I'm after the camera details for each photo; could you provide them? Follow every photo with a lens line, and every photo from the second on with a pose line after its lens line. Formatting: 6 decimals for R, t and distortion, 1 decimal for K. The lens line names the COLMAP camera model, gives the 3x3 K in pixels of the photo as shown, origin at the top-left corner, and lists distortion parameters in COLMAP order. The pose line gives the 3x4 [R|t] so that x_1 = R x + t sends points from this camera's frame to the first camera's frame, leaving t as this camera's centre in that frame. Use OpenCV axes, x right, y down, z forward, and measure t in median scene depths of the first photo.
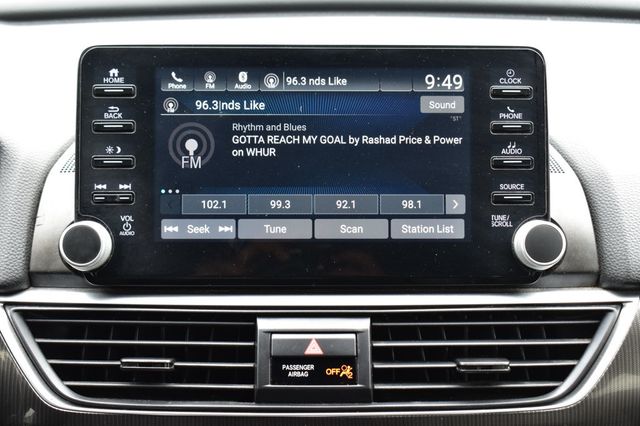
lens RADIAL K [[1155.5, 0, 321.9], [0, 1155.5, 212.4], [0, 0, 1]] dist [-0.005371, 0.000000]
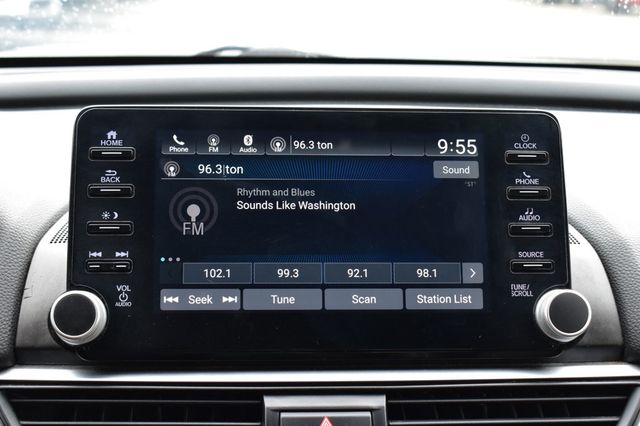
lens RADIAL K [[979.9, 0, 319.3], [0, 979.9, 213.6], [0, 0, 1]] dist [0.034574, 0.000000]
pose [[0.998659, 0.003258, 0.051659, -0.051917], [0.001576, 0.995641, -0.093257, 0.019278], [-0.051737, 0.093214, 0.994301, 0.198118]]
